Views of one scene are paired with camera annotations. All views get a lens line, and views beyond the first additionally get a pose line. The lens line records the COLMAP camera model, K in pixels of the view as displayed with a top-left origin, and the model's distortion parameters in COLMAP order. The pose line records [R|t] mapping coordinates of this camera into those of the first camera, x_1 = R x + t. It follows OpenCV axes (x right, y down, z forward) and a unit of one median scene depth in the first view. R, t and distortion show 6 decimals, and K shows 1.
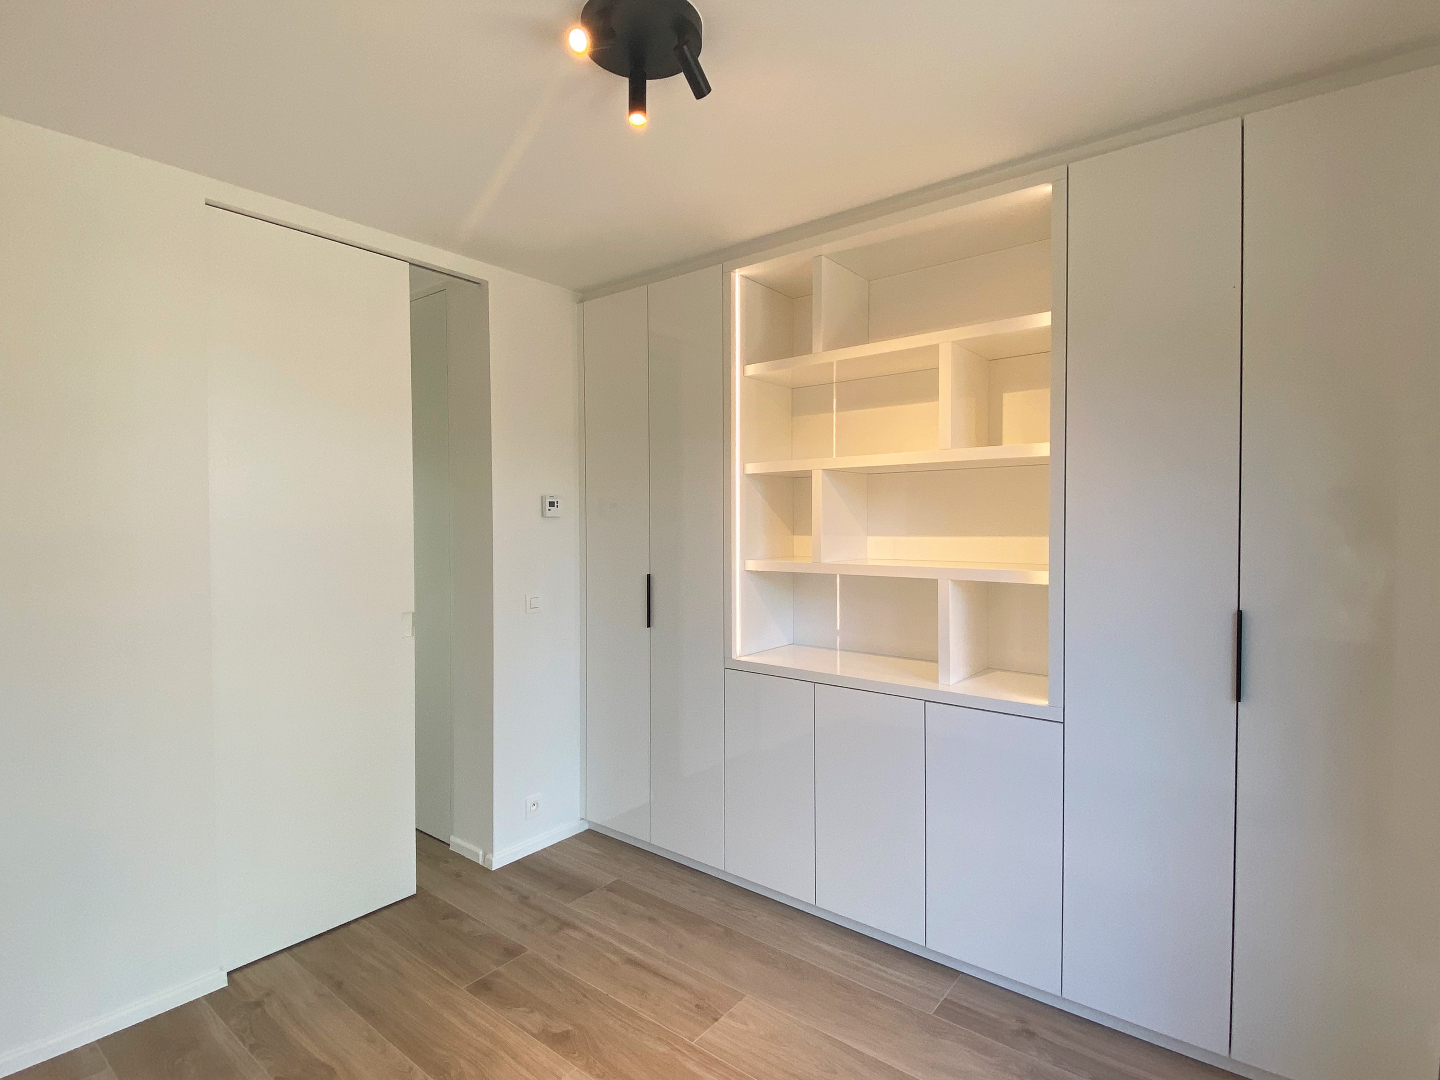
lens RADIAL K [[759.1, 0, 729.4], [0, 759.1, 539.0], [0, 0, 1]] dist [0.045682, -0.036689]
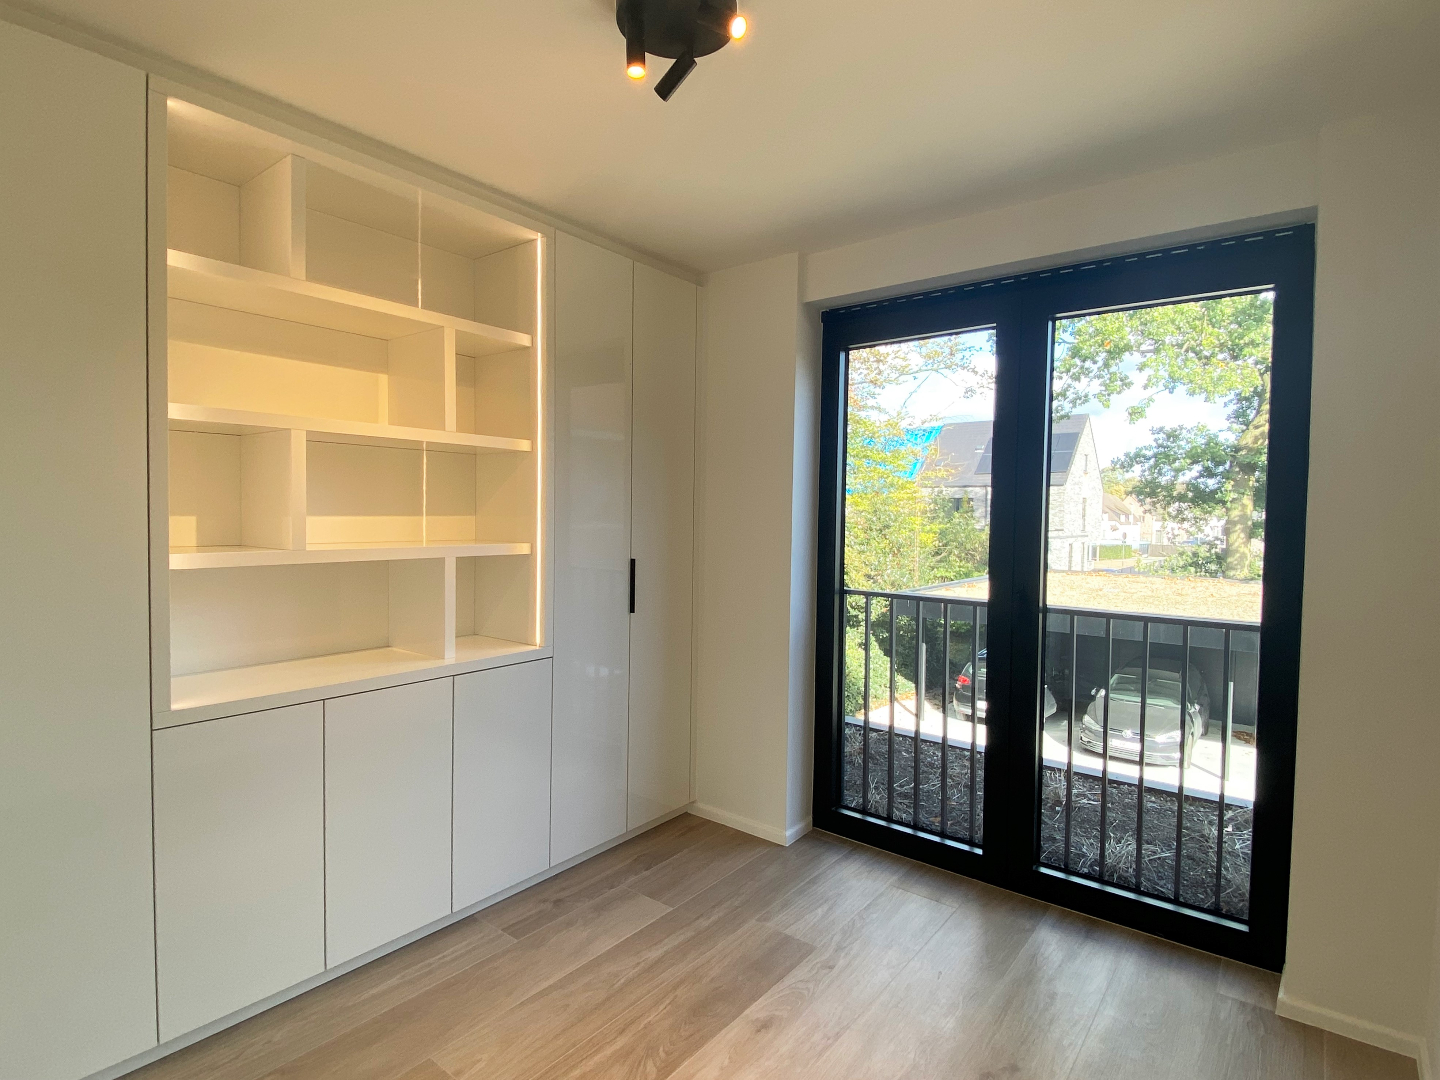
lens RADIAL K [[759.1, 0, 729.4], [0, 759.1, 539.0], [0, 0, 1]] dist [0.045682, -0.036689]
pose [[-0.019279, -0.036648, 0.999142, -0.772654], [0.002722, 0.999322, 0.036708, -0.010191], [-0.999810, 0.003427, -0.019166, 0.647133]]
